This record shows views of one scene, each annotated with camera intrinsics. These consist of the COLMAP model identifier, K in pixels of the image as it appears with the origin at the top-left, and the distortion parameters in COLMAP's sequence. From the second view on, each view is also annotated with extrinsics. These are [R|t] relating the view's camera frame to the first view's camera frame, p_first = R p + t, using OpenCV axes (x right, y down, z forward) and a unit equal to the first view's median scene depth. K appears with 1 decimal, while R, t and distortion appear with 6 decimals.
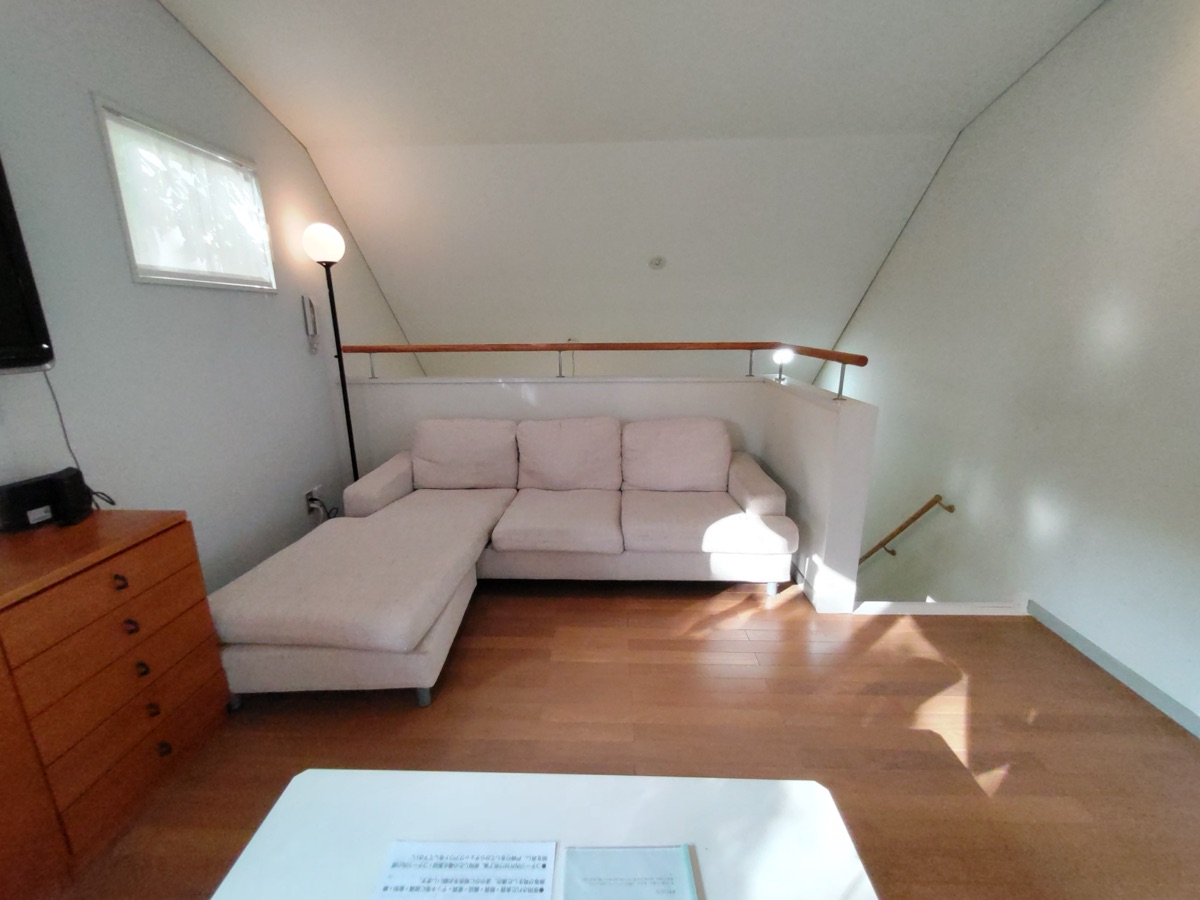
lens RADIAL K [[500.6, 0, 598.3], [0, 500.6, 443.3], [0, 0, 1]] dist [0.001922, 0.000472]
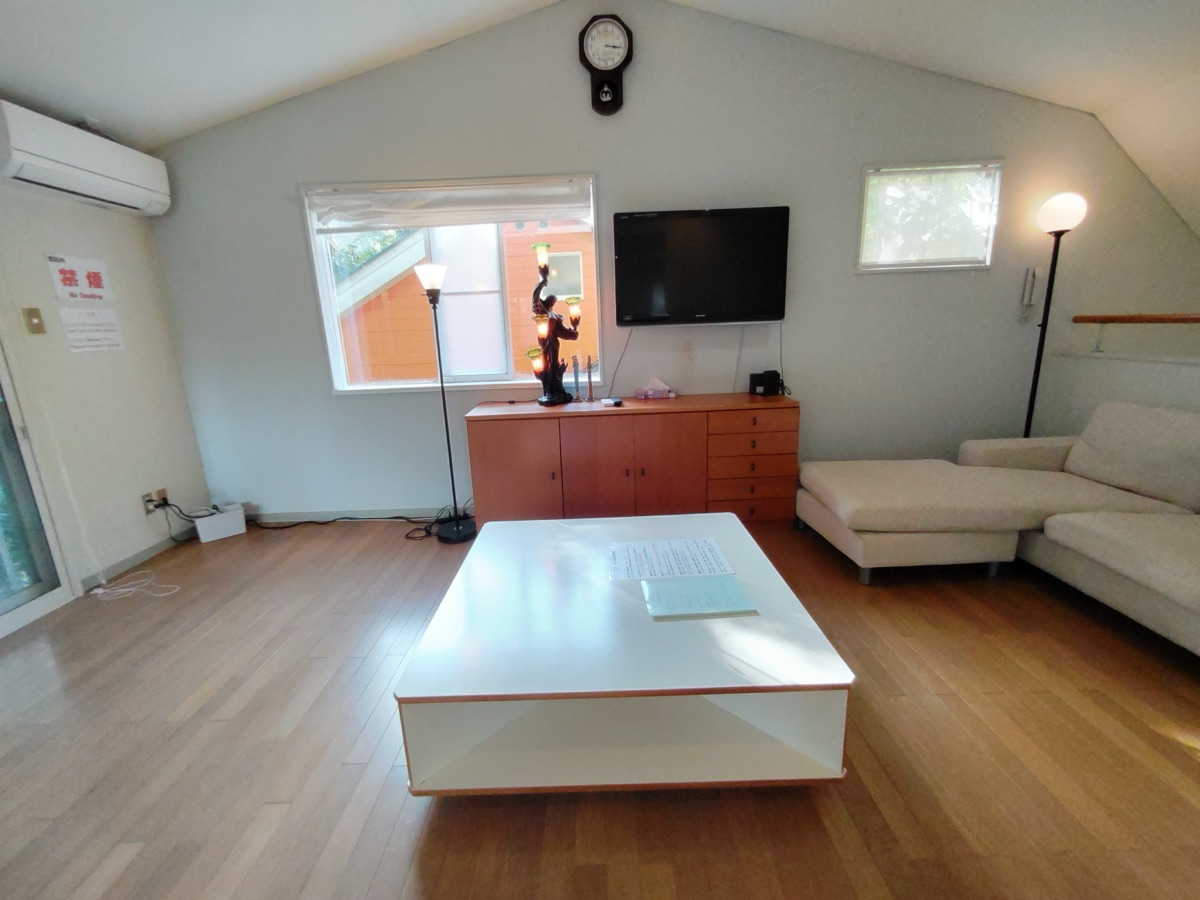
lens RADIAL K [[500.6, 0, 598.3], [0, 500.6, 443.3], [0, 0, 1]] dist [0.001922, 0.000472]
pose [[0.023499, 0.231348, -0.972587, 0.628504], [-0.200794, 0.954123, 0.222104, 0.011962], [0.979352, 0.190070, 0.068874, 0.113703]]
